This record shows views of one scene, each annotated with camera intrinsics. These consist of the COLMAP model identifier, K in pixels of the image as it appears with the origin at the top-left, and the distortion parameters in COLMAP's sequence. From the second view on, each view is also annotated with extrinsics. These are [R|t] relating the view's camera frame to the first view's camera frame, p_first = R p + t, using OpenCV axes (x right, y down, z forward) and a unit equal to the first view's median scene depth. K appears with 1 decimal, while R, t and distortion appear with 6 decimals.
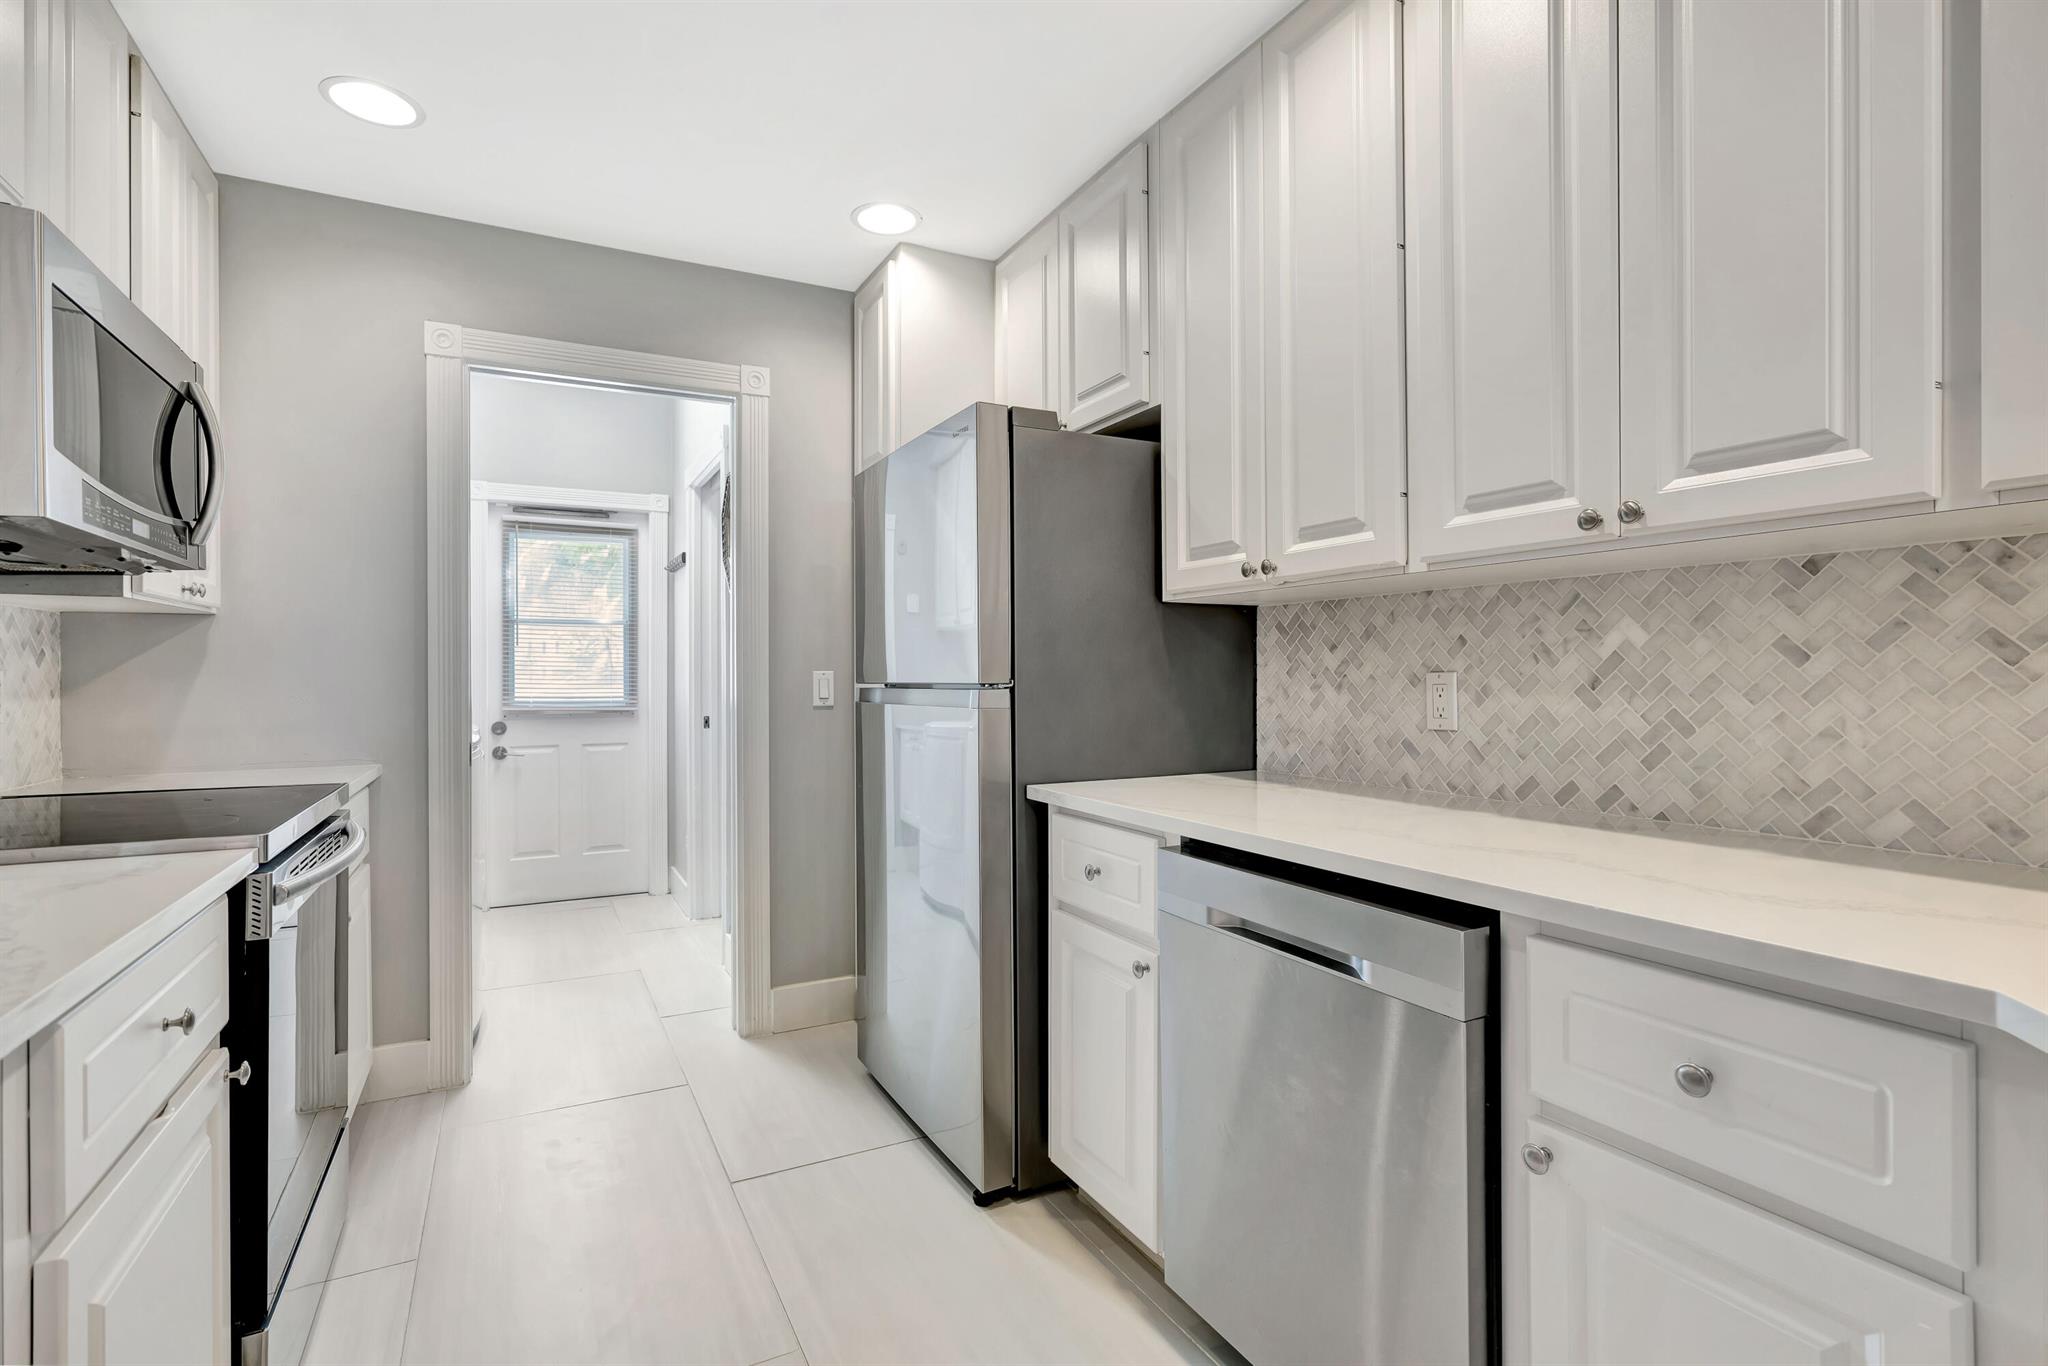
lens RADIAL K [[960.6, 0, 1025.0], [0, 960.6, 677.3], [0, 0, 1]] dist [-0.017405, 0.005402]
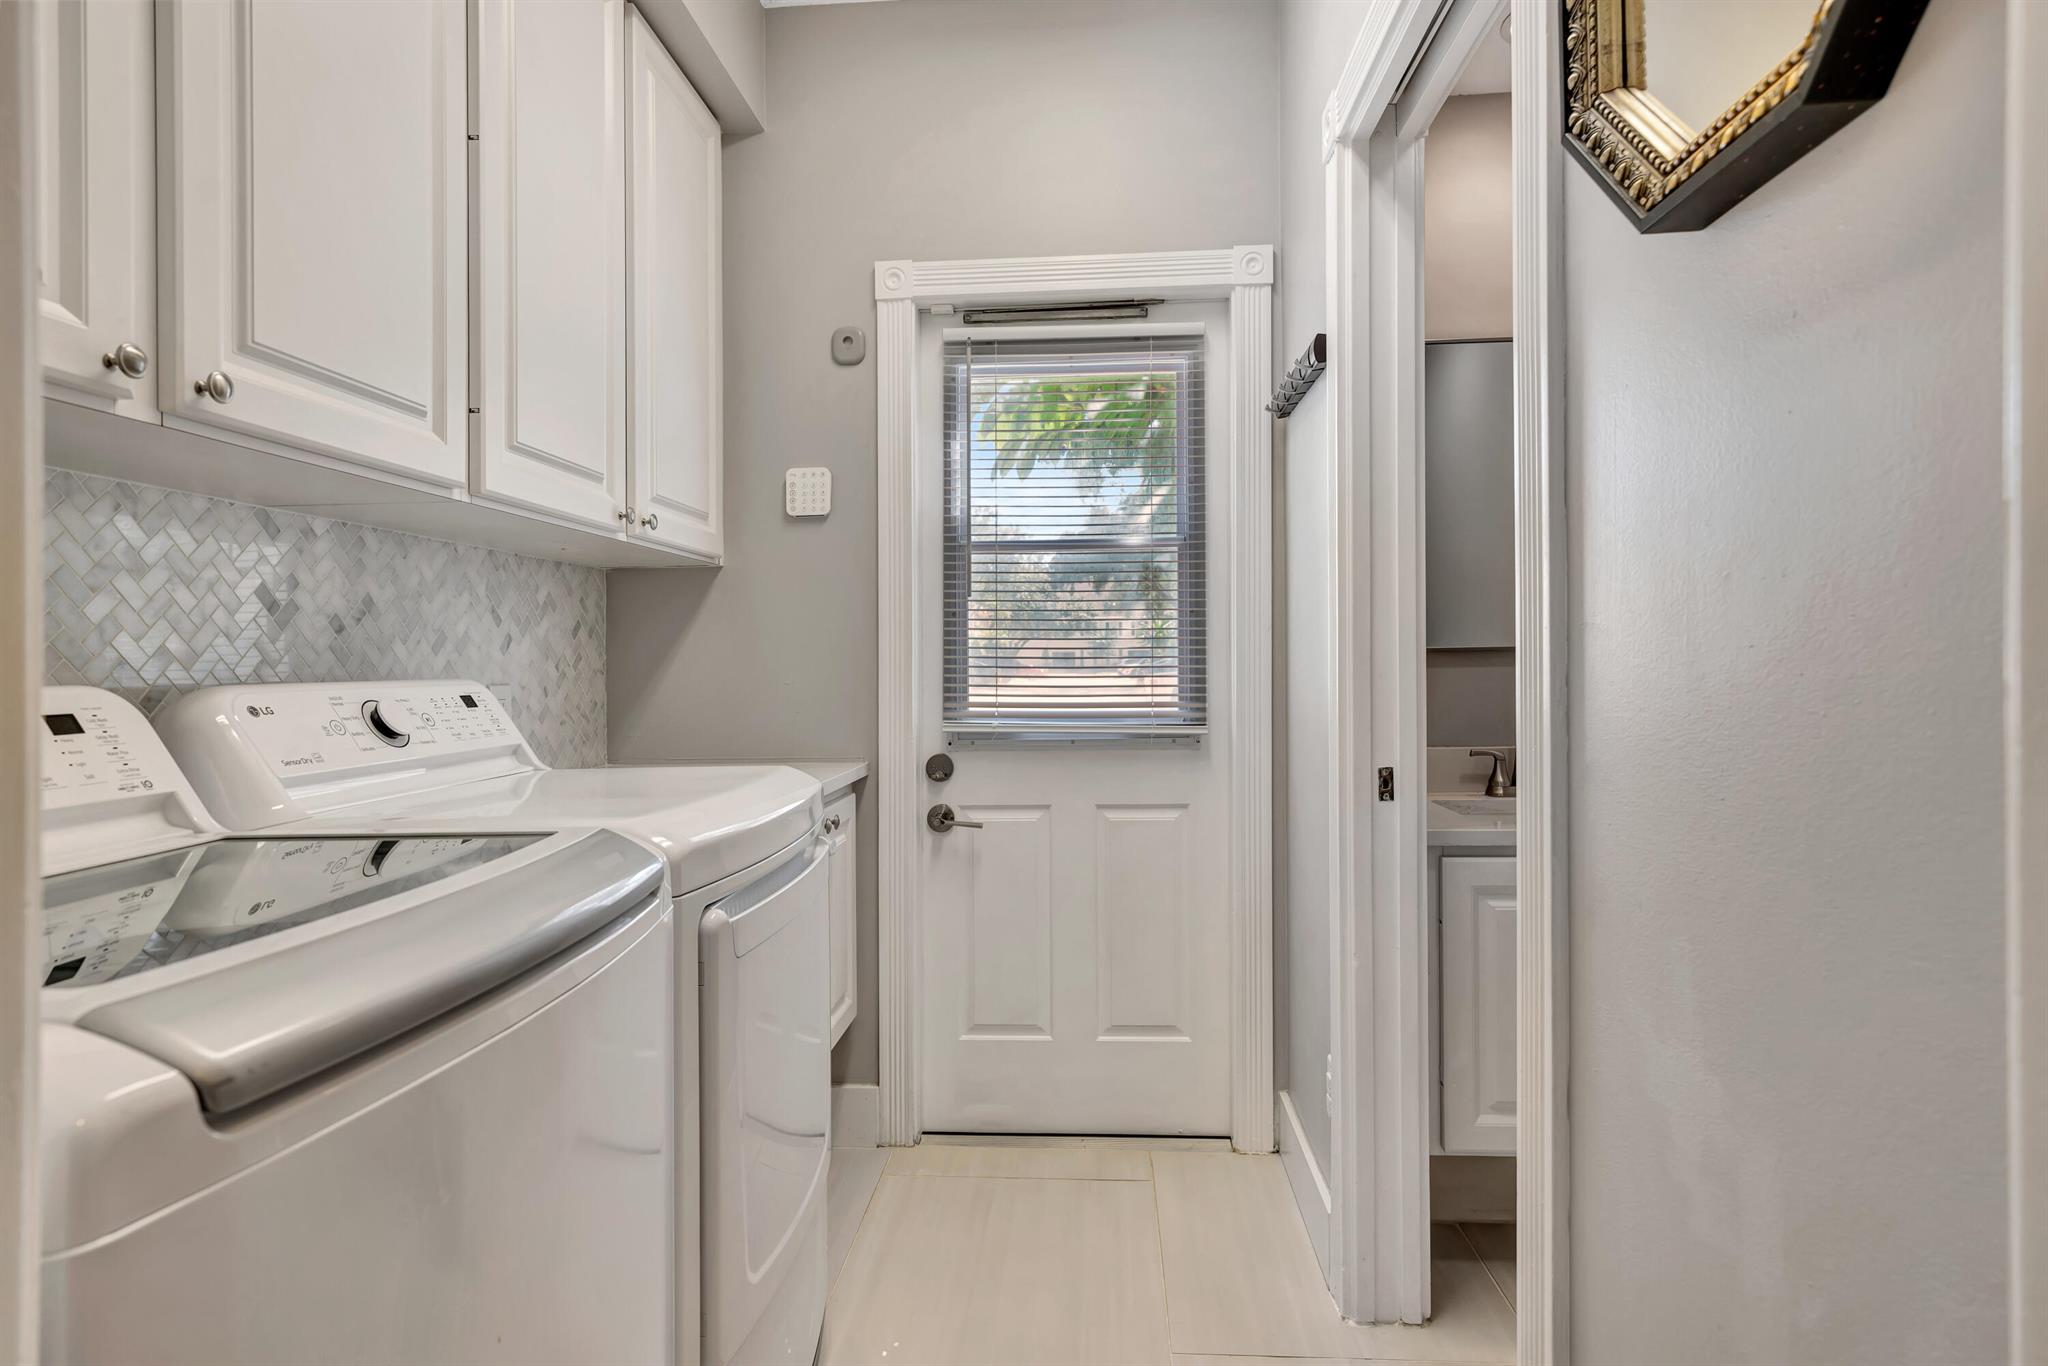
lens RADIAL K [[1066.8, 0, 1012.7], [0, 1066.8, 643.0], [0, 0, 1]] dist [-0.008920, 0.003549]
pose [[0.844115, -0.011148, -0.536046, -0.468605], [0.002703, 0.999860, -0.016538, -0.002331], [0.536155, 0.012511, 0.844027, 1.160277]]
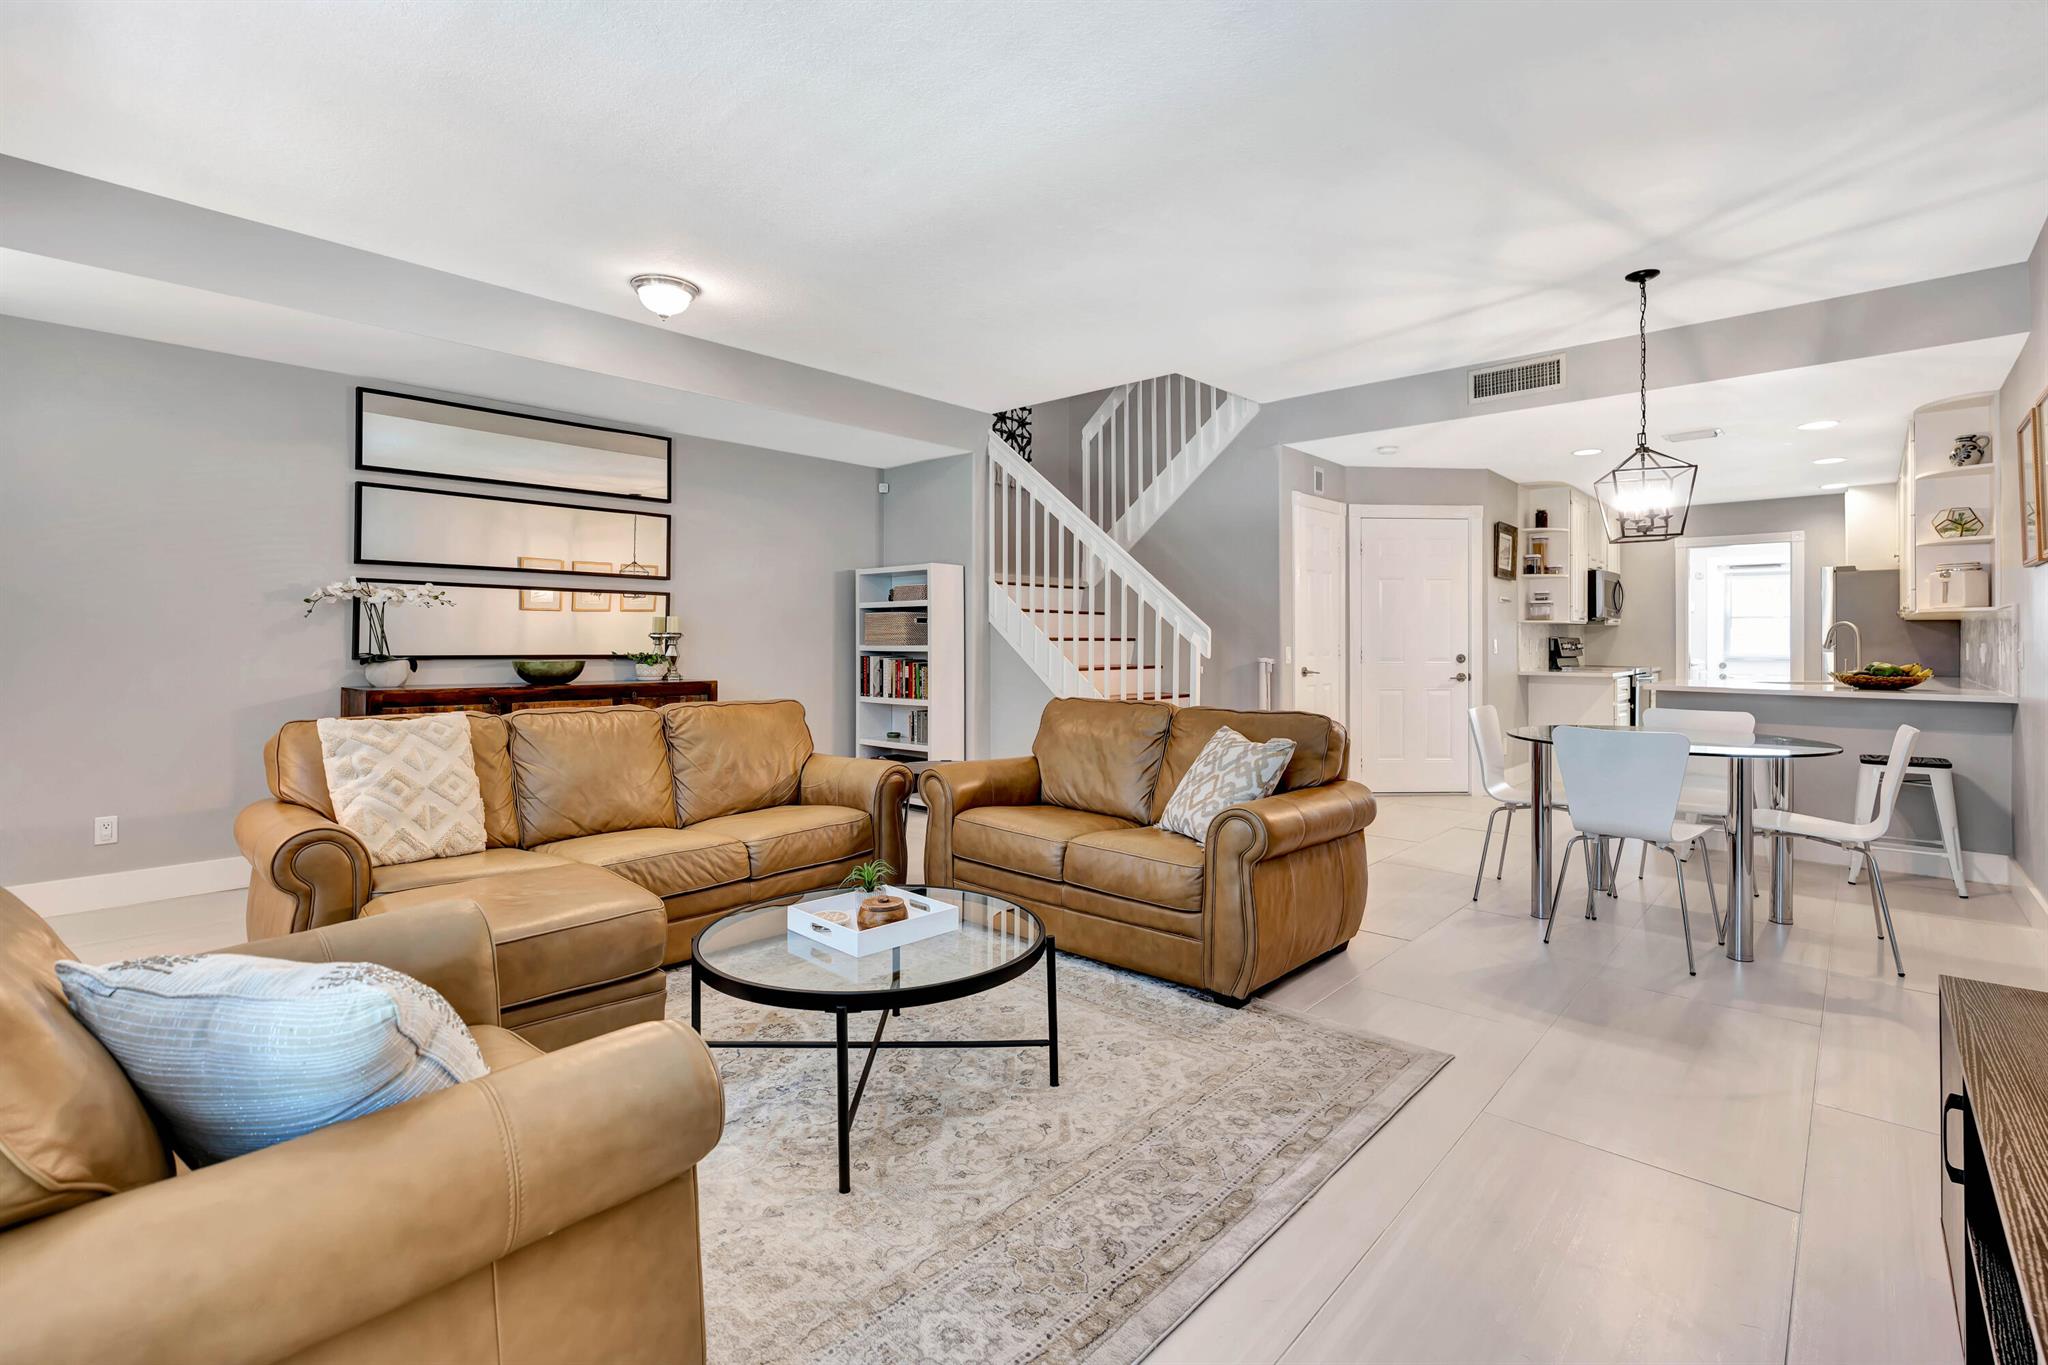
lens RADIAL K [[895.7, 0, 1057.8], [0, 895.7, 629.7], [0, 0, 1]] dist [0.001849, 0.000827]
pose [[0.344522, -0.004673, -0.938766, 1.869159], [-0.007793, 0.999939, -0.007838, -0.002717], [0.938746, 0.010016, 0.344465, -2.512022]]
